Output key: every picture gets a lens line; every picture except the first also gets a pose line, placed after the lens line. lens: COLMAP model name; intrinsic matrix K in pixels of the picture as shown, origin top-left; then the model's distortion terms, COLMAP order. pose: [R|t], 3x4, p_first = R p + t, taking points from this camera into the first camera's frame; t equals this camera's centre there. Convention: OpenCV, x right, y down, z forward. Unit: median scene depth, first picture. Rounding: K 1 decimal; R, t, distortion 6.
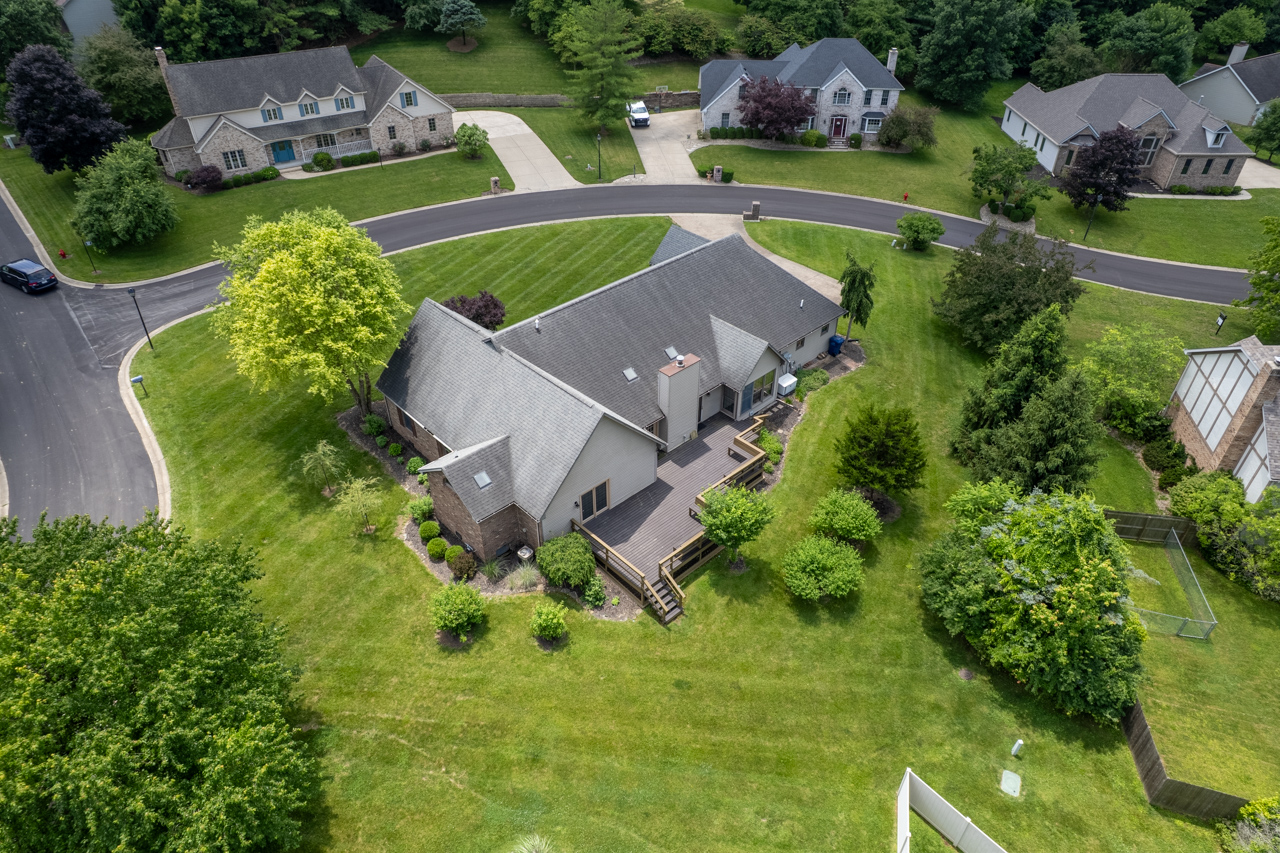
lens RADIAL K [[821.9, 0, 640.7], [0, 821.9, 429.1], [0, 0, 1]] dist [-0.078389, 0.070981]
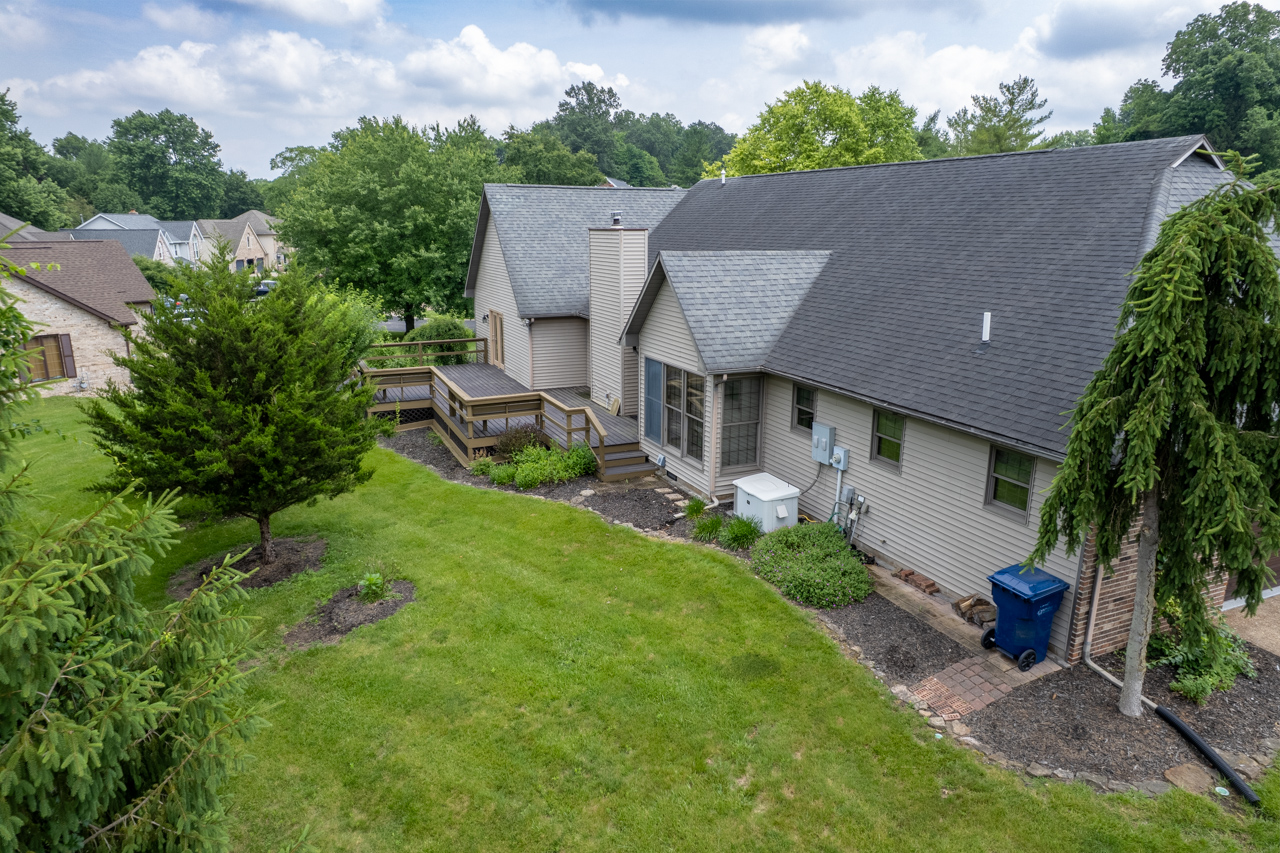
lens RADIAL K [[821.9, 0, 640.9], [0, 821.9, 426.7], [0, 0, 1]] dist [-0.078389, 0.070981]
pose [[-0.329517, 0.223903, -0.917216, 0.312437], [-0.578365, 0.719993, 0.383541, -0.111032], [0.746265, 0.656869, -0.107752, 0.647254]]
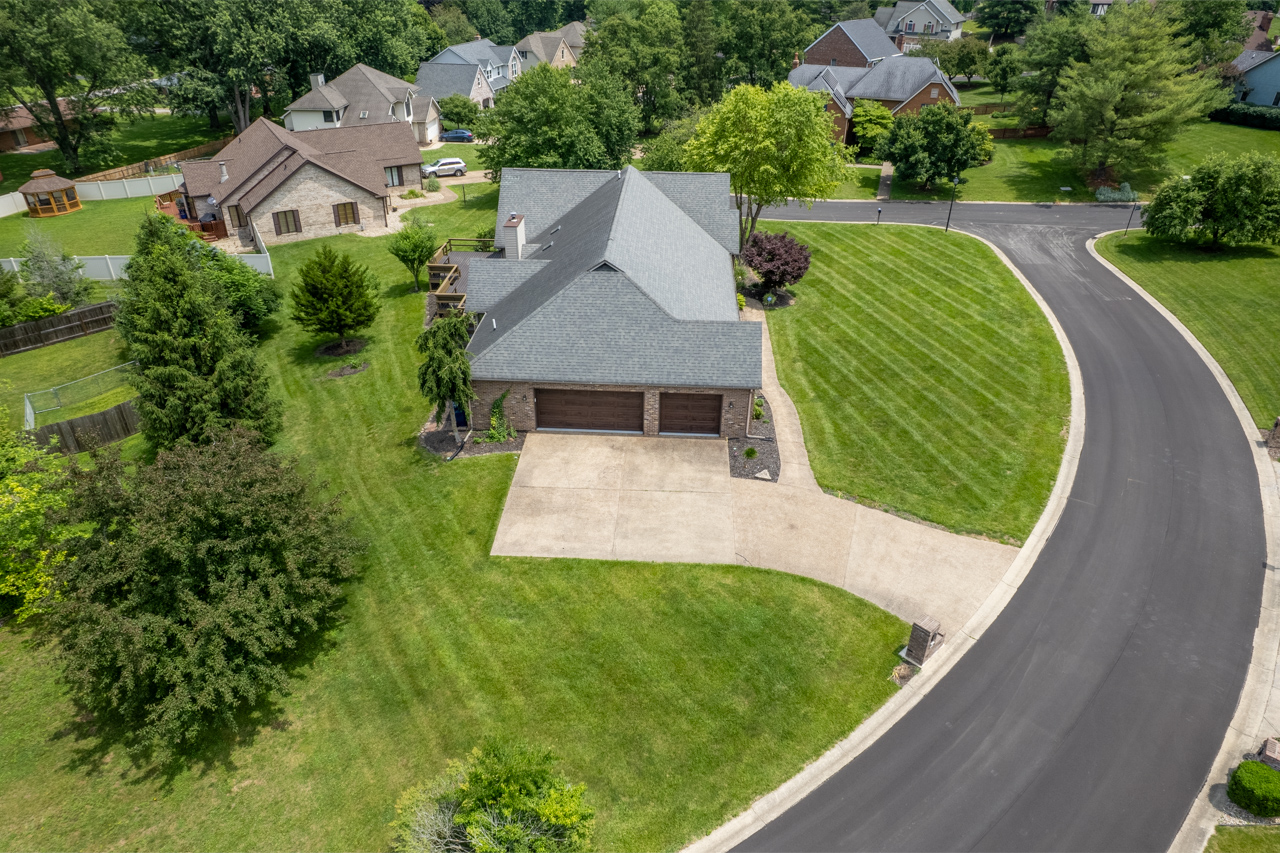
lens RADIAL K [[821.9, 0, 643.0], [0, 821.9, 424.9], [0, 0, 1]] dist [-0.078389, 0.070981]
pose [[-0.718141, 0.344863, -0.604436, 0.395122], [-0.431975, 0.460055, 0.775723, -0.509601], [0.545592, 0.818180, -0.181412, 0.863605]]
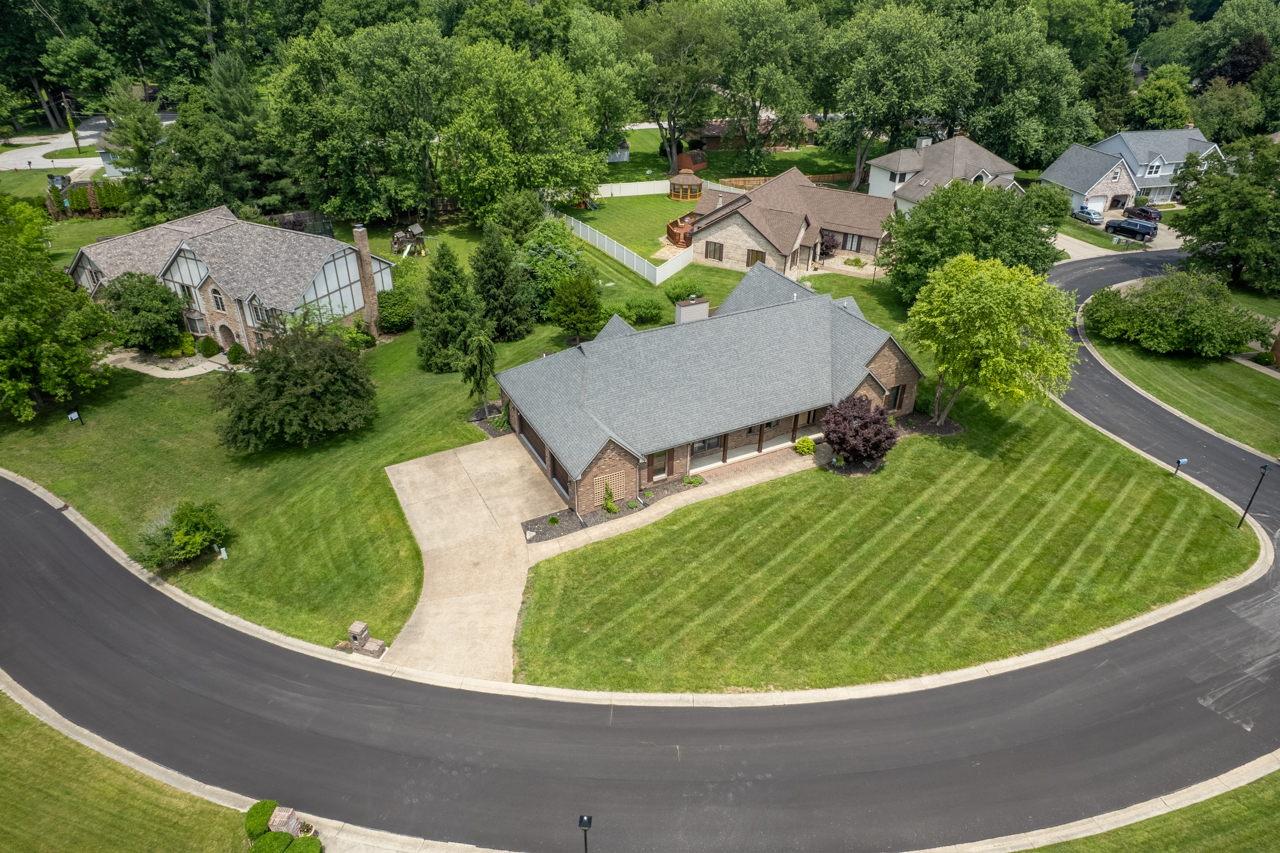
lens RADIAL K [[821.9, 0, 644.7], [0, 821.9, 430.6], [0, 0, 1]] dist [-0.078389, 0.070981]
pose [[-0.962597, -0.152418, 0.223999, -0.124610], [0.152274, 0.379478, 0.912584, -0.723439], [-0.224097, 0.912560, -0.342075, 0.955300]]
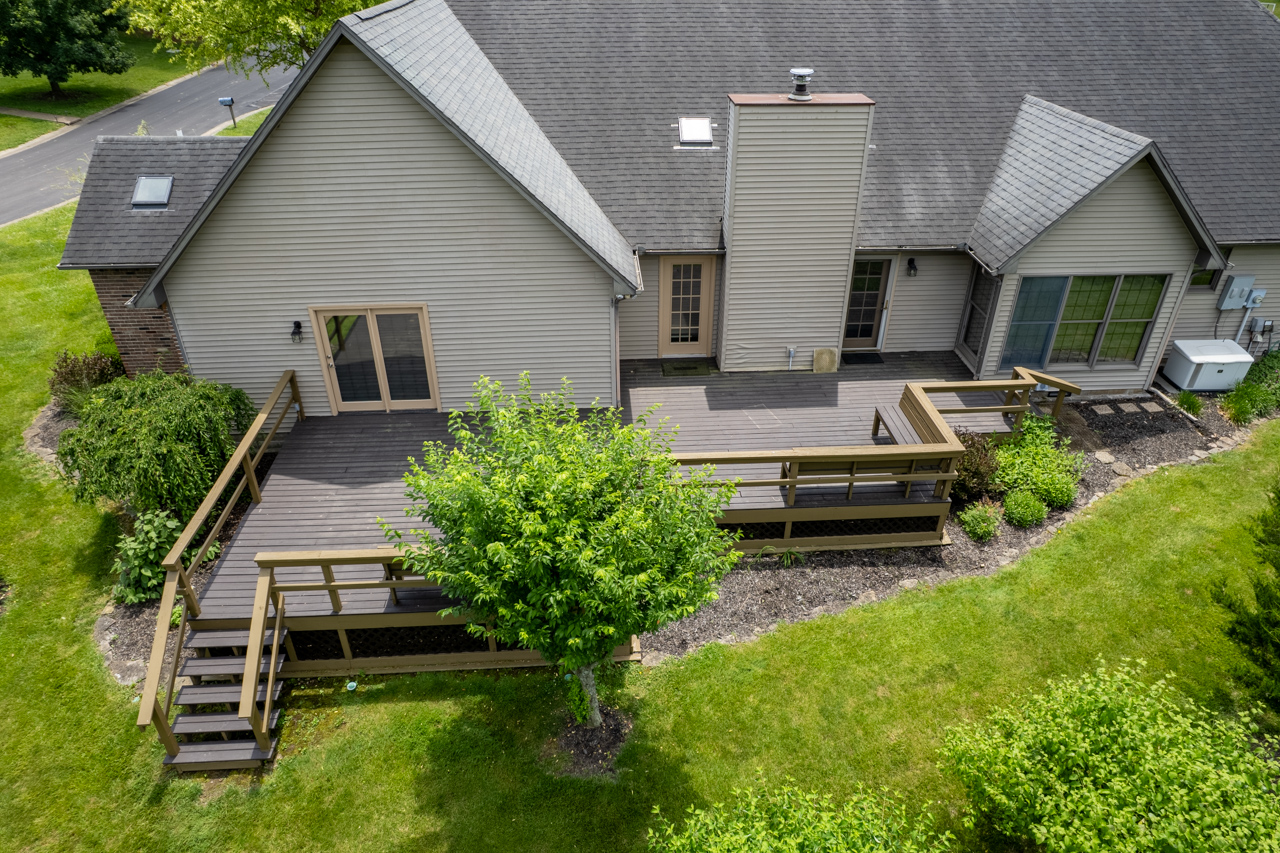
lens RADIAL K [[821.9, 0, 640.8], [0, 821.9, 431.7], [0, 0, 1]] dist [-0.078389, 0.070981]
pose [[0.769217, 0.341430, -0.540121, 0.122844], [-0.388161, 0.921120, 0.029471, 0.033084], [0.507579, 0.186984, 0.841071, 0.405086]]
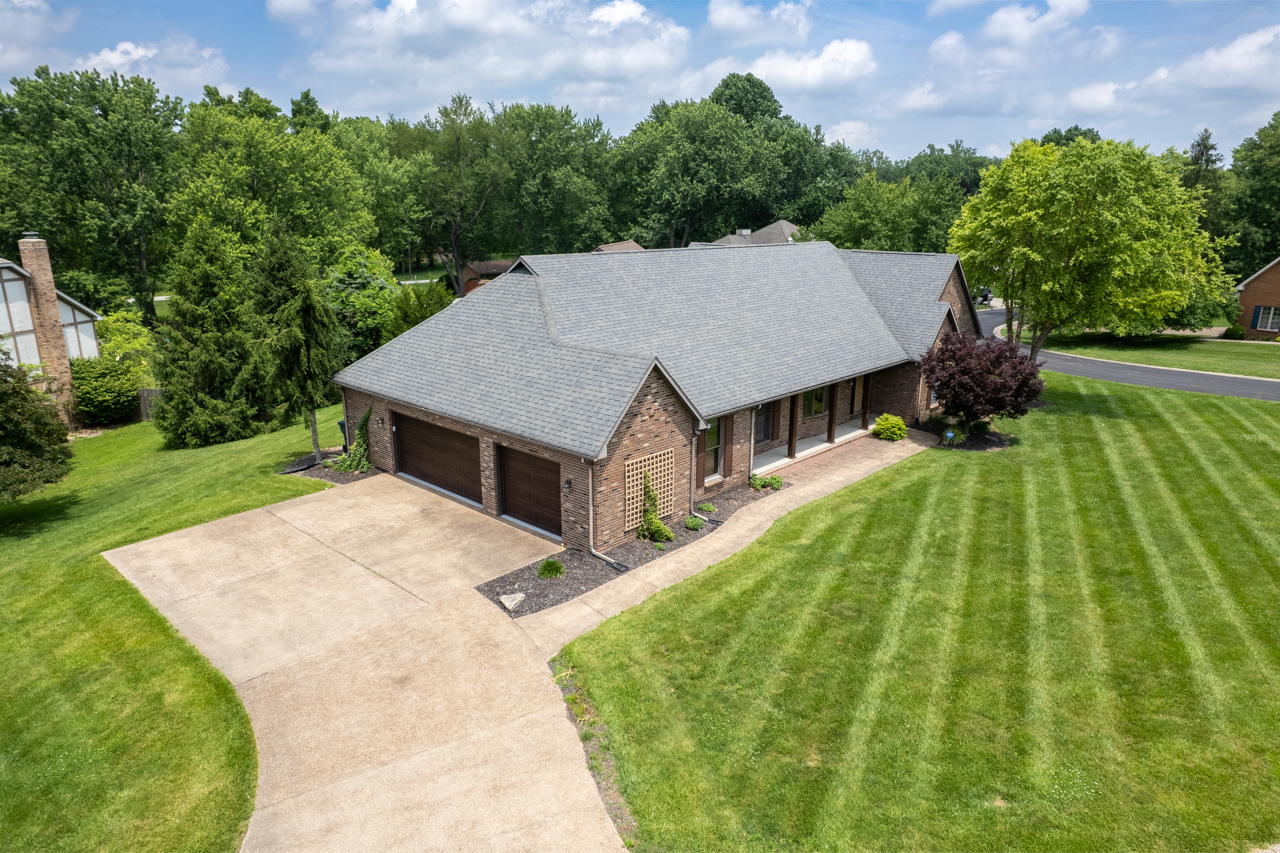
lens RADIAL K [[821.9, 0, 644.1], [0, 821.9, 422.2], [0, 0, 1]] dist [-0.078389, 0.070981]
pose [[-0.997802, 0.013246, -0.064921, 0.051956], [-0.043000, 0.616012, 0.786562, -0.394151], [0.050411, 0.787626, -0.614089, 0.950095]]
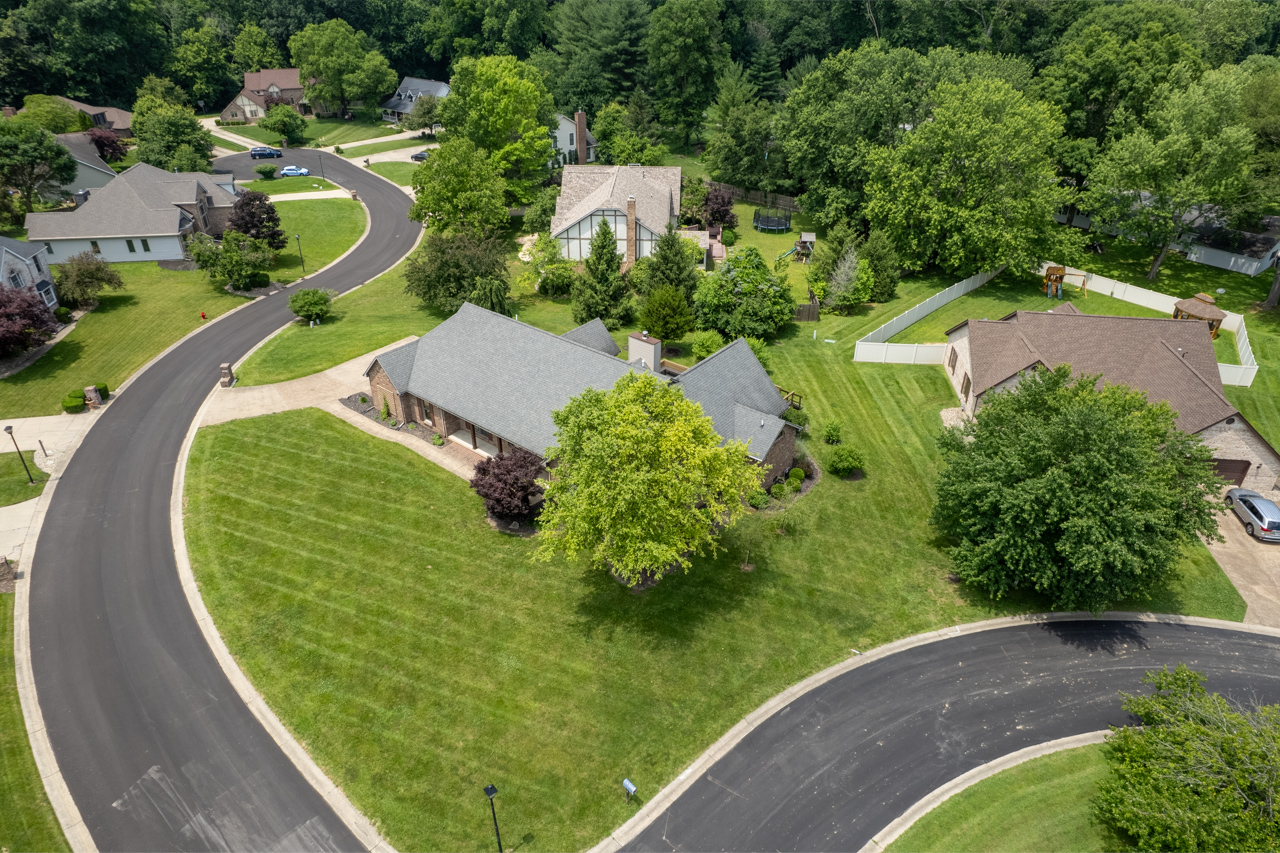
lens RADIAL K [[821.9, 0, 644.0], [0, 821.9, 430.9], [0, 0, 1]] dist [-0.078389, 0.070981]
pose [[-0.140639, -0.518687, 0.843318, -0.675257], [0.593891, 0.637324, 0.491032, -0.370029], [-0.792158, 0.569896, 0.218411, 0.442806]]
